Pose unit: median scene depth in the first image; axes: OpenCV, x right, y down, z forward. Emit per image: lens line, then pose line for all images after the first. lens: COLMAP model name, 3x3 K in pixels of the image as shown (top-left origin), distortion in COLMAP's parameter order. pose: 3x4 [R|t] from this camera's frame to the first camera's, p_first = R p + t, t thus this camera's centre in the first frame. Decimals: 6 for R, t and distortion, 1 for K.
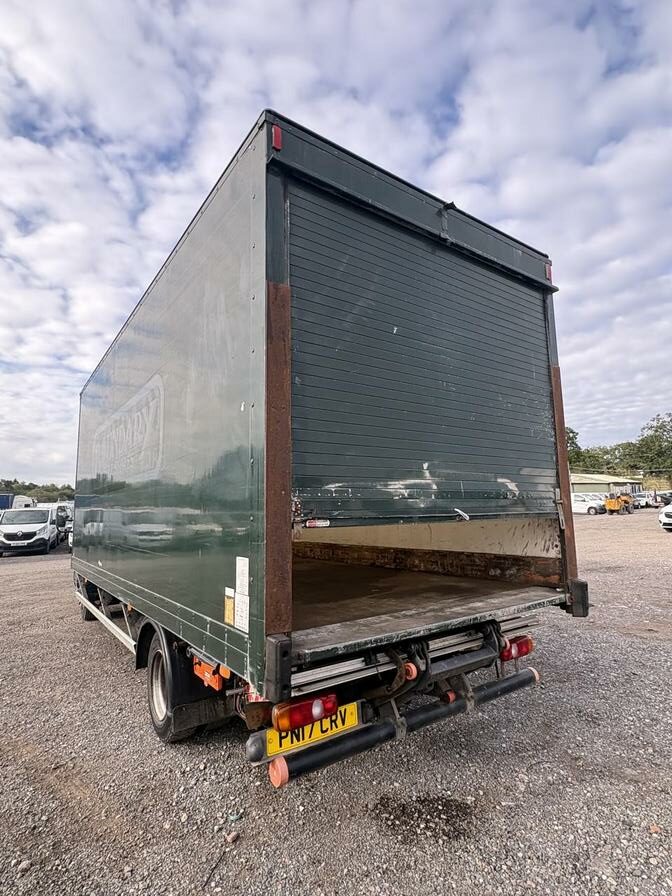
lens RADIAL K [[473.0, 0, 336.0], [0, 473.0, 448.0], [0, 0, 1]] dist [-0.003218, -0.000201]
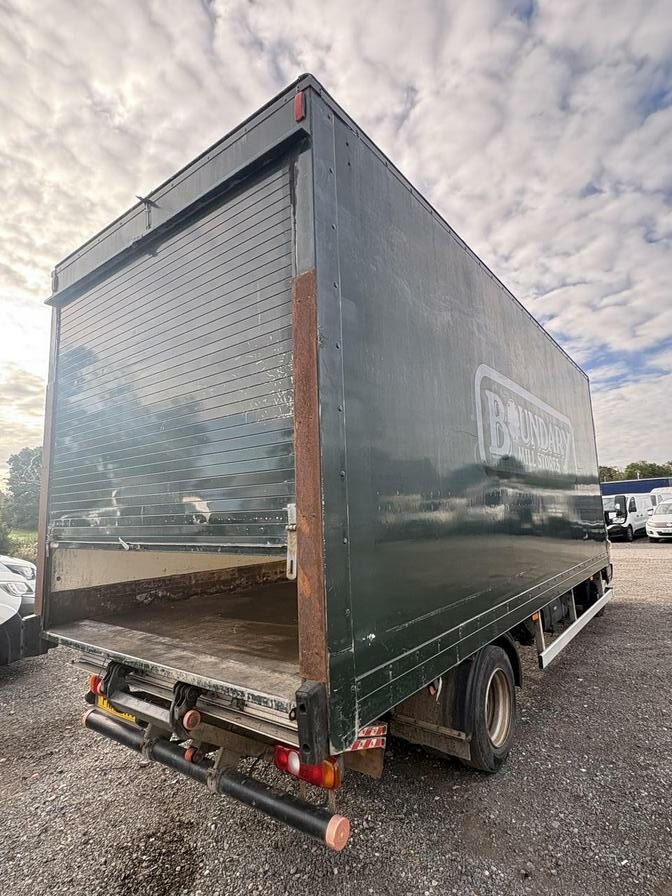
lens RADIAL K [[473.0, 0, 336.0], [0, 473.0, 448.0], [0, 0, 1]] dist [-0.003218, -0.000201]
pose [[0.297718, -0.120965, -0.946959, 1.262254], [0.156186, 0.984746, -0.076688, 0.091623], [0.941791, -0.125070, 0.312069, 1.110004]]
